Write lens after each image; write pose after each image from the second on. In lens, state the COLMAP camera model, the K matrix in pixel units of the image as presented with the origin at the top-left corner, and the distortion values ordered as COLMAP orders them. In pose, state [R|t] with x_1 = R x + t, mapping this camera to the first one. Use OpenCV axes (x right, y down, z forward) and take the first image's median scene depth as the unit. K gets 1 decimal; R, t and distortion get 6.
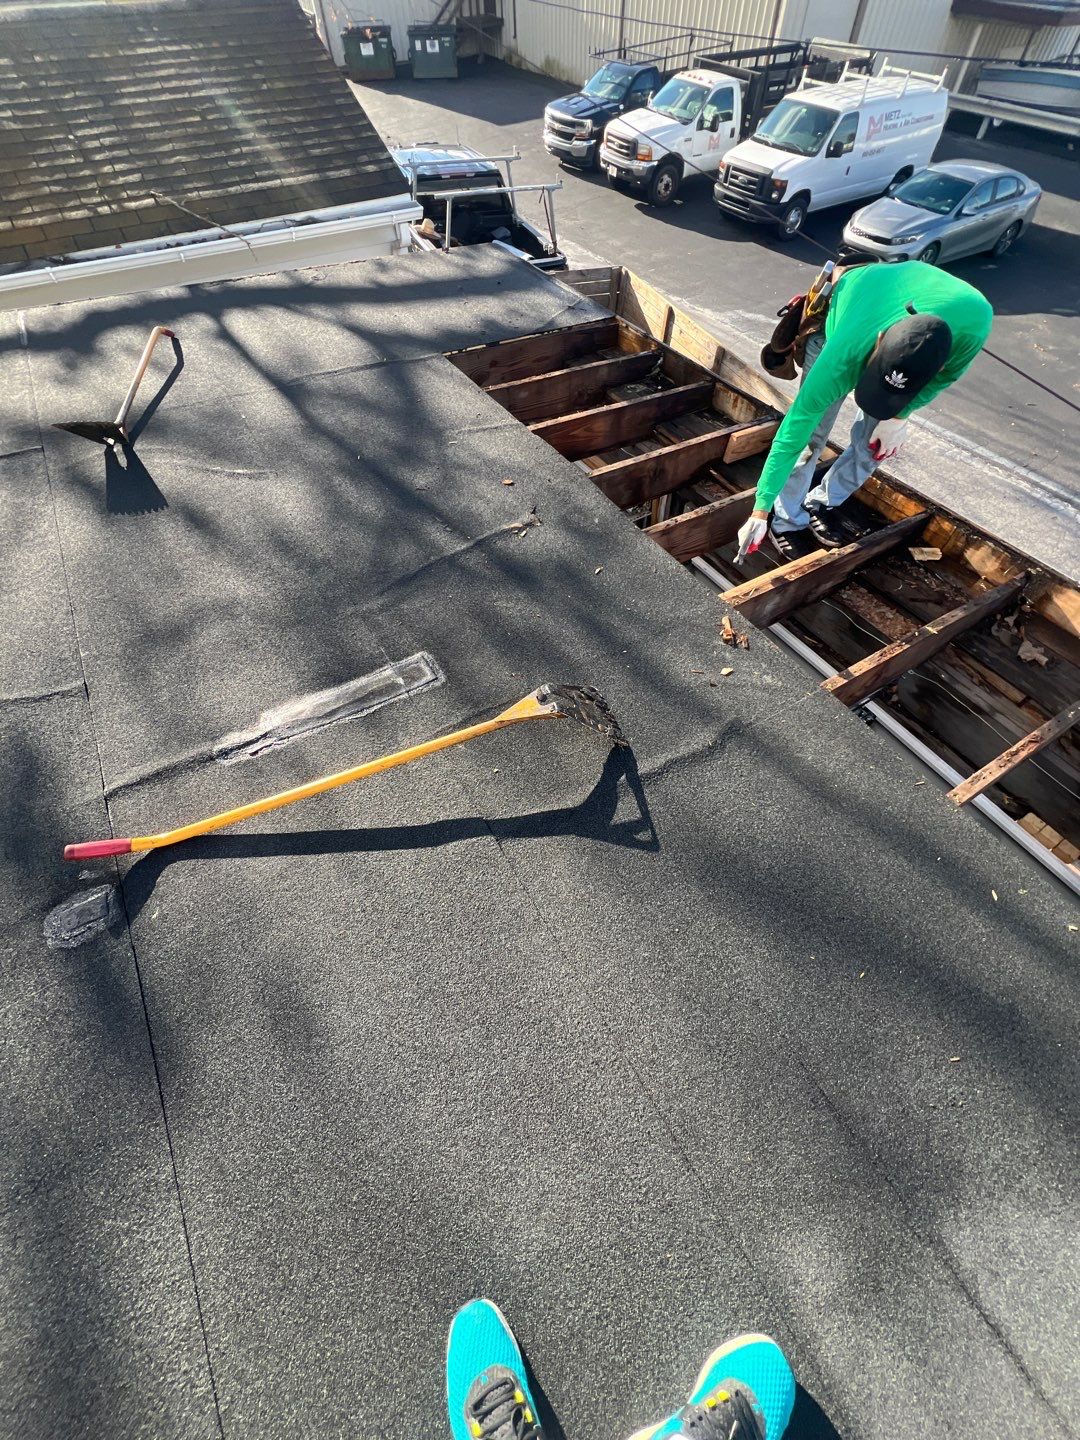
lens RADIAL K [[565.6, 0, 543.9], [0, 565.6, 716.9], [0, 0, 1]] dist [-0.002629, 0.000019]
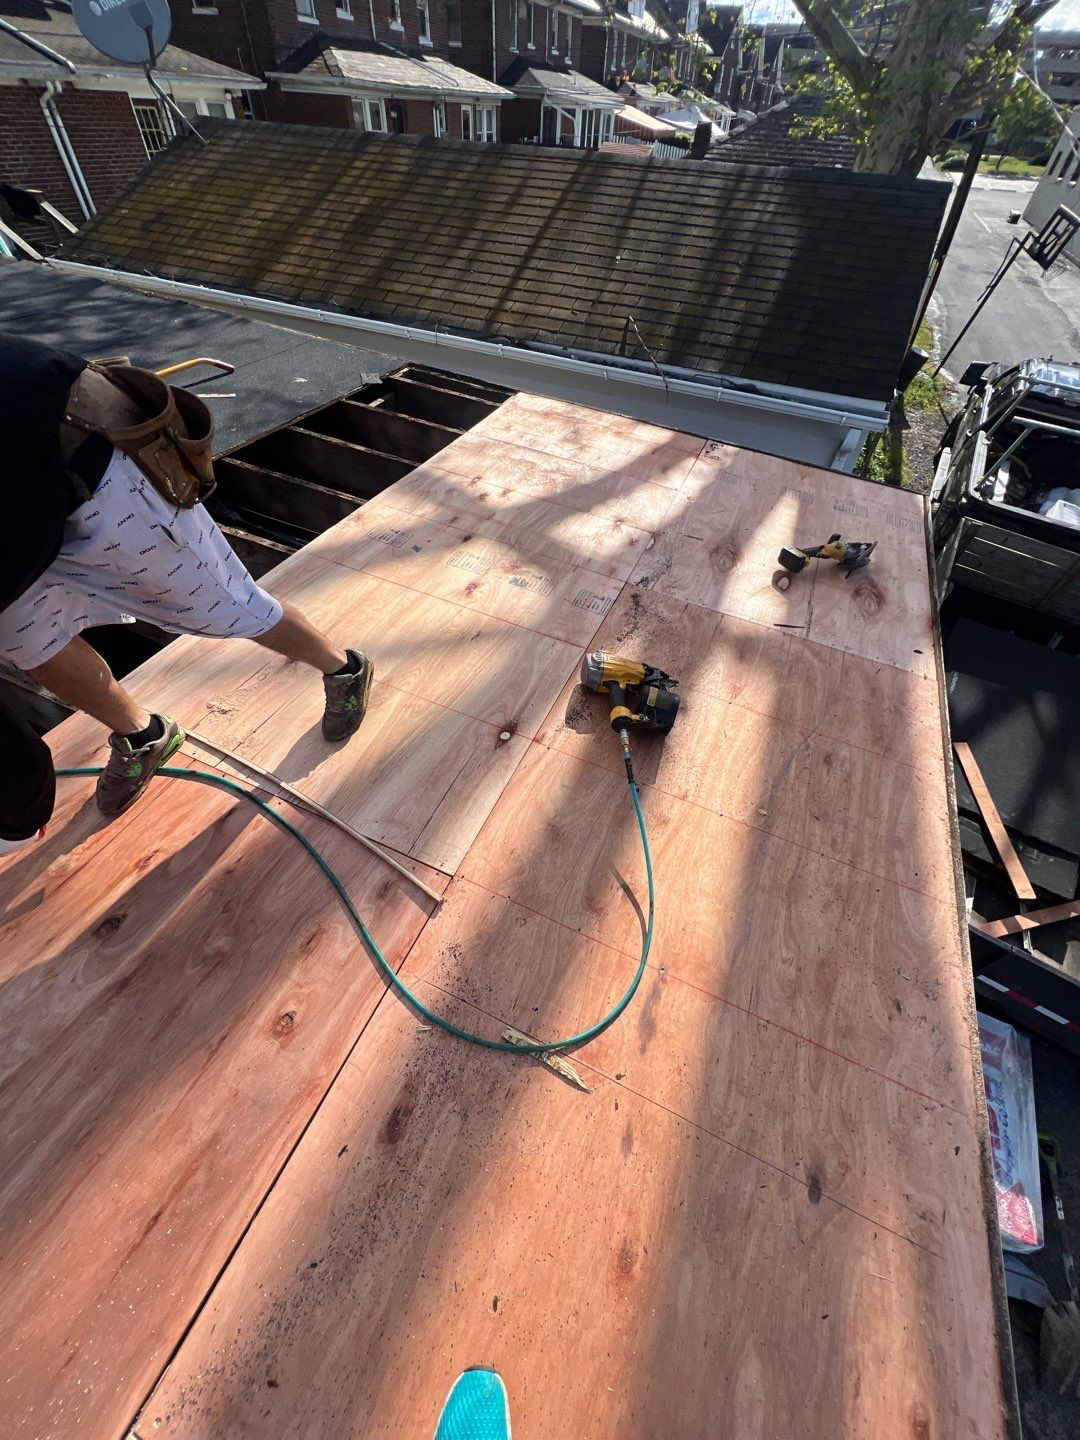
lens RADIAL K [[571.6, 0, 547.3], [0, 571.6, 716.3], [0, 0, 1]] dist [-0.004640, 0.000827]
pose [[0.578003, 0.622197, -0.527999, 0.320746], [-0.697058, 0.712870, 0.076977, -0.662045], [0.424290, 0.323553, 0.845749, 0.516744]]
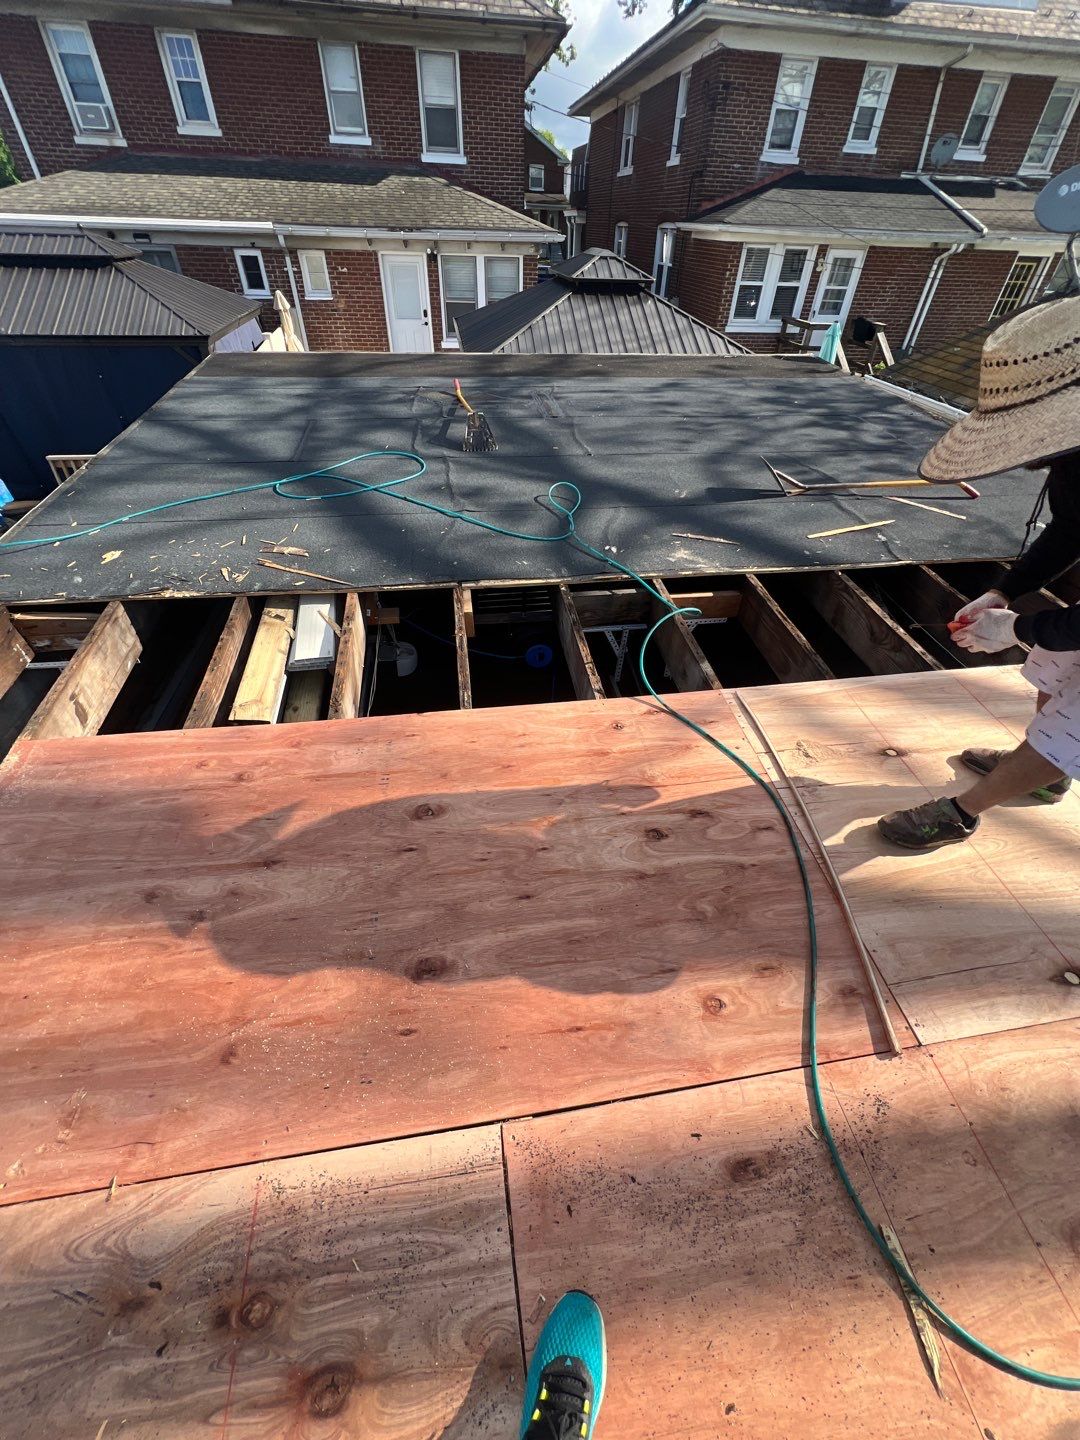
lens RADIAL K [[573.3, 0, 546.8], [0, 573.3, 715.2], [0, 0, 1]] dist [0.000948, -0.000477]
pose [[-0.385778, 0.603597, -0.697743, 0.376968], [-0.766436, 0.211319, 0.606564, -0.554437], [0.513567, 0.768775, 0.381097, 0.410430]]
